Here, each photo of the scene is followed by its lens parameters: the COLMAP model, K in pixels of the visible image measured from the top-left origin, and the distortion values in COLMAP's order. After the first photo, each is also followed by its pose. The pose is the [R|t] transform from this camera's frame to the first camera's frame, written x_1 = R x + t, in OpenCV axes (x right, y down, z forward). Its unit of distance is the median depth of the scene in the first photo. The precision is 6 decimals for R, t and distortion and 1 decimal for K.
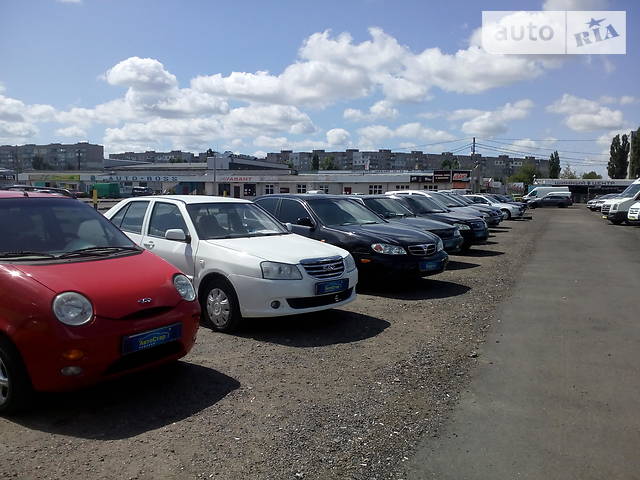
lens RADIAL K [[549.8, 0, 318.7], [0, 549.8, 241.2], [0, 0, 1]] dist [0.072794, -0.195360]
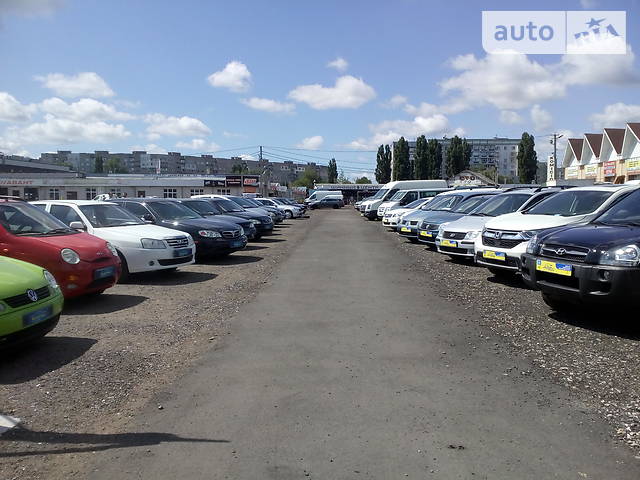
lens RADIAL K [[549.8, 0, 318.7], [0, 549.8, 241.2], [0, 0, 1]] dist [0.072794, -0.195360]
pose [[0.931171, -0.035194, 0.362881, -0.020947], [0.037414, 0.999299, 0.000911, 0.006282], [-0.362659, 0.012729, 0.931835, -0.076355]]
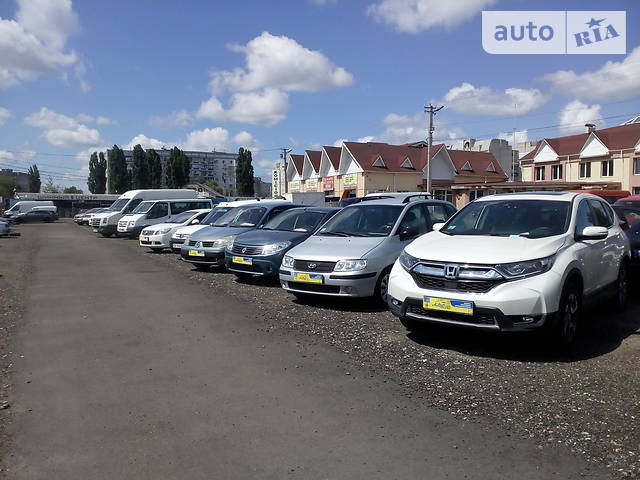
lens RADIAL K [[549.8, 0, 318.7], [0, 549.8, 241.2], [0, 0, 1]] dist [0.072794, -0.195360]
pose [[0.641792, -0.048862, 0.765320, -0.002901], [0.068748, 0.997616, 0.006041, -0.000902], [-0.763791, 0.048737, 0.643621, 0.009955]]
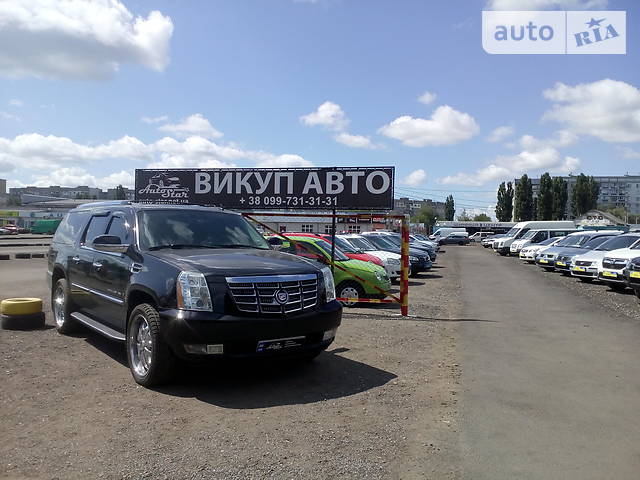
lens RADIAL K [[551.0, 0, 320.0], [0, 551.0, 240.0], [0, 0, 1]] dist [0.052499, -0.184114]
pose [[0.985196, 0.007368, 0.171272, -0.092879], [0.004719, 0.997532, -0.070056, 0.014013], [-0.171365, 0.069828, 0.982730, -0.175891]]
